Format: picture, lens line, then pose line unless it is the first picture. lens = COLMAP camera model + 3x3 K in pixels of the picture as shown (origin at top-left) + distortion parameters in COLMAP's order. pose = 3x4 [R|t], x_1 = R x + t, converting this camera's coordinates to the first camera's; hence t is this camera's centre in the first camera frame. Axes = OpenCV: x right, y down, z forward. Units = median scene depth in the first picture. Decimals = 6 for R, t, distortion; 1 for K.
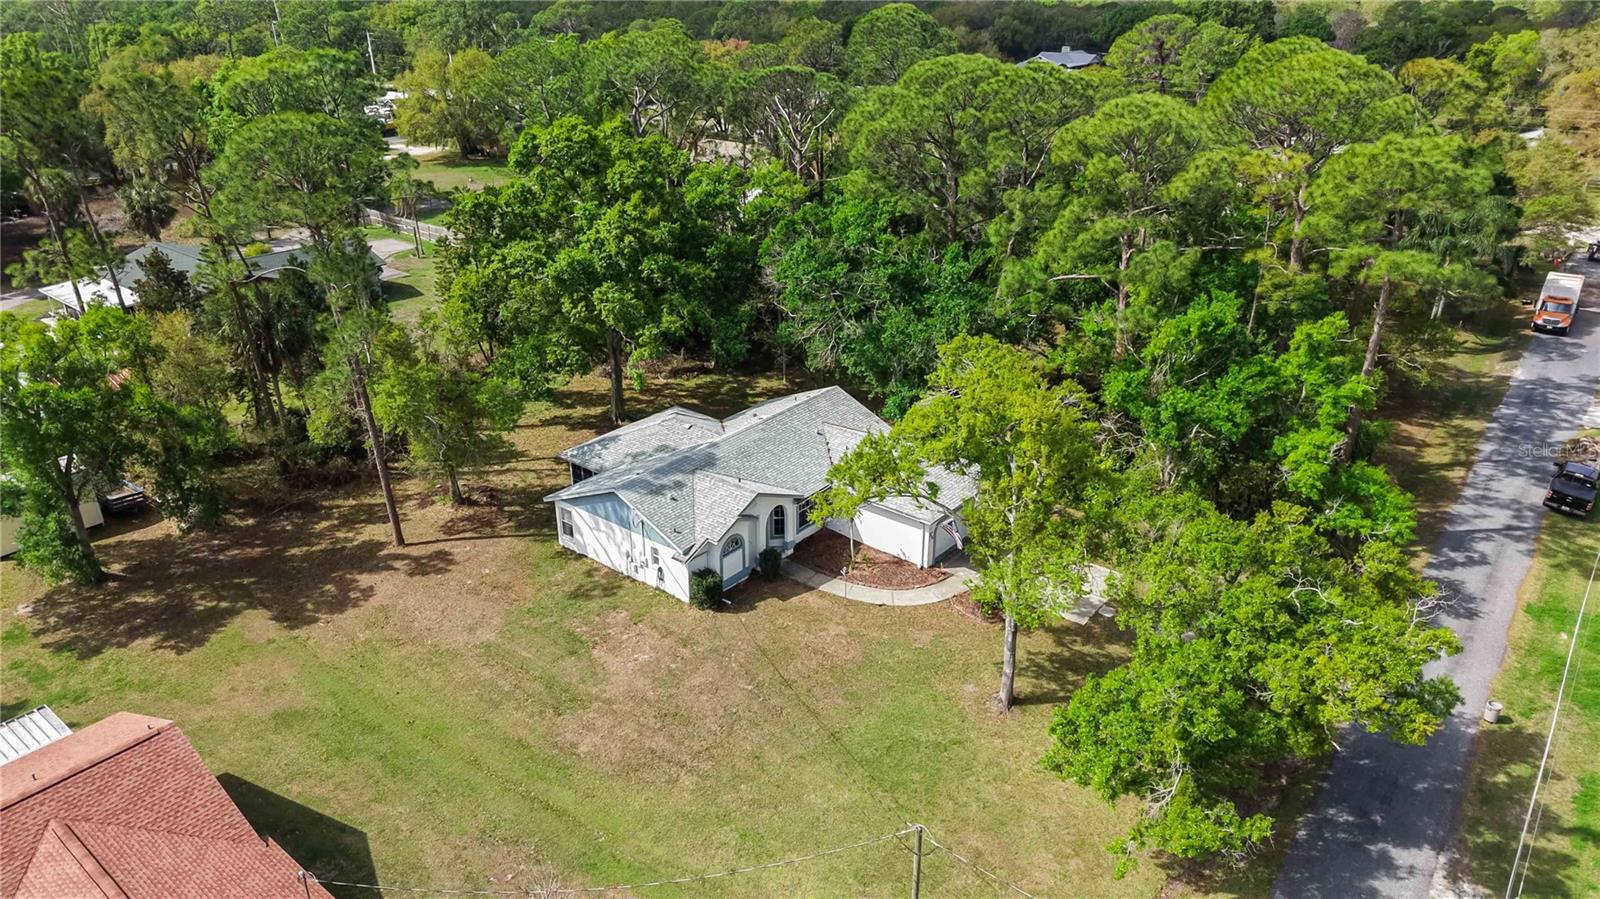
lens RADIAL K [[1067.0, 0, 801.9], [0, 1067.0, 450.3], [0, 0, 1]] dist [0.026220, -0.029475]
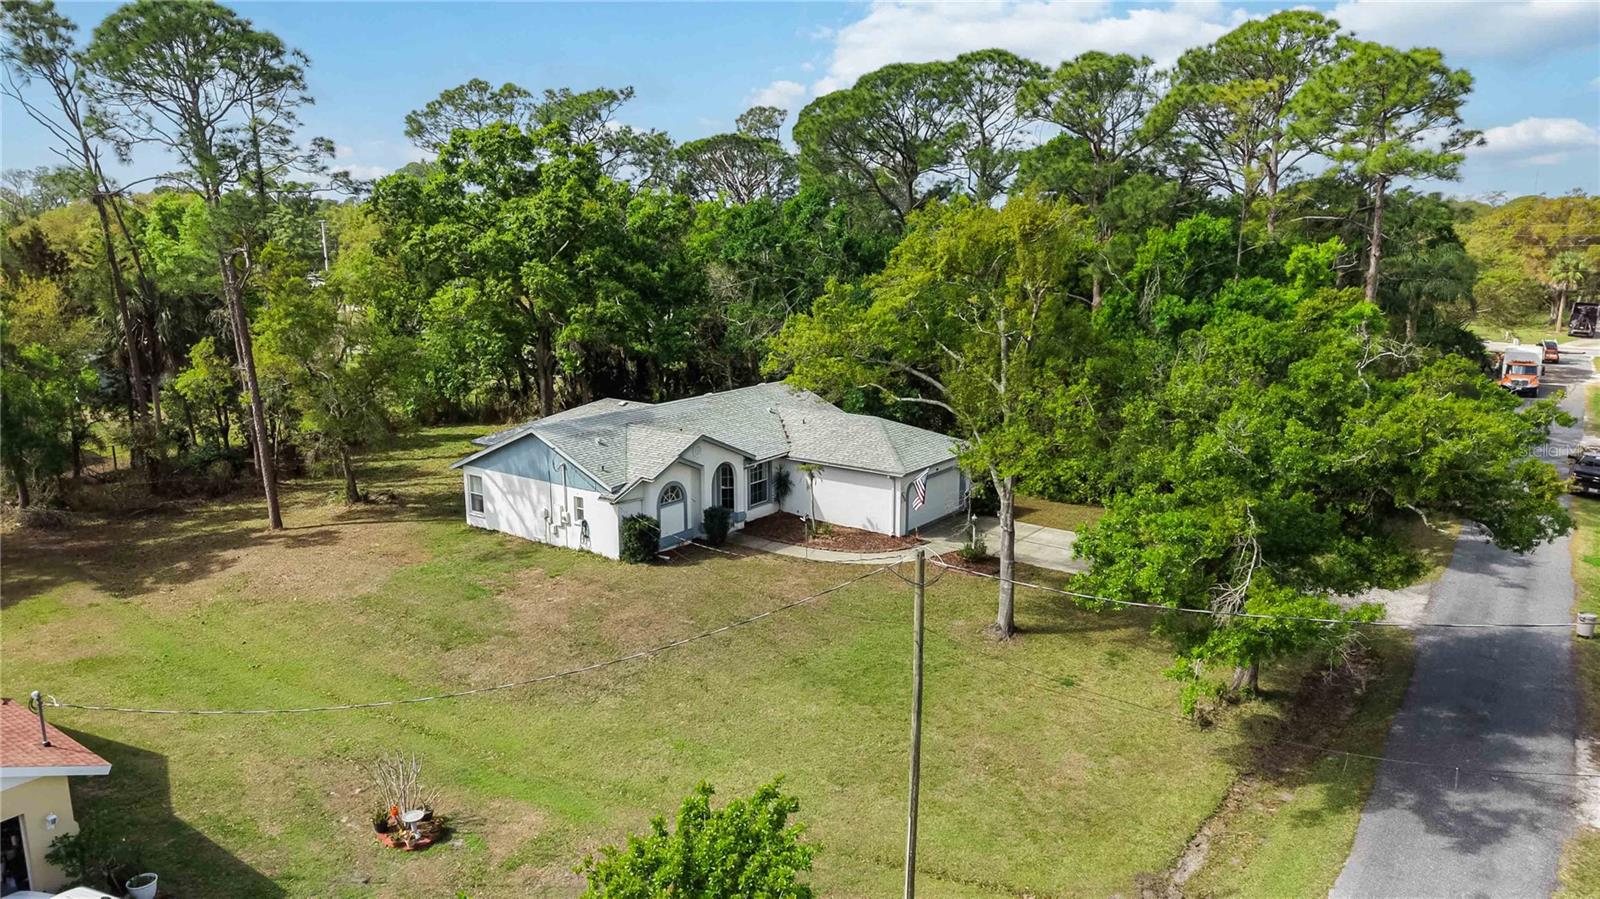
lens RADIAL K [[1067.0, 0, 801.9], [0, 1067.0, 450.3], [0, 0, 1]] dist [0.026220, -0.029475]
pose [[0.998788, -0.010167, 0.048149, -0.002115], [0.020200, 0.976897, -0.212756, 0.237920], [-0.044873, 0.213470, 0.975918, 0.159964]]
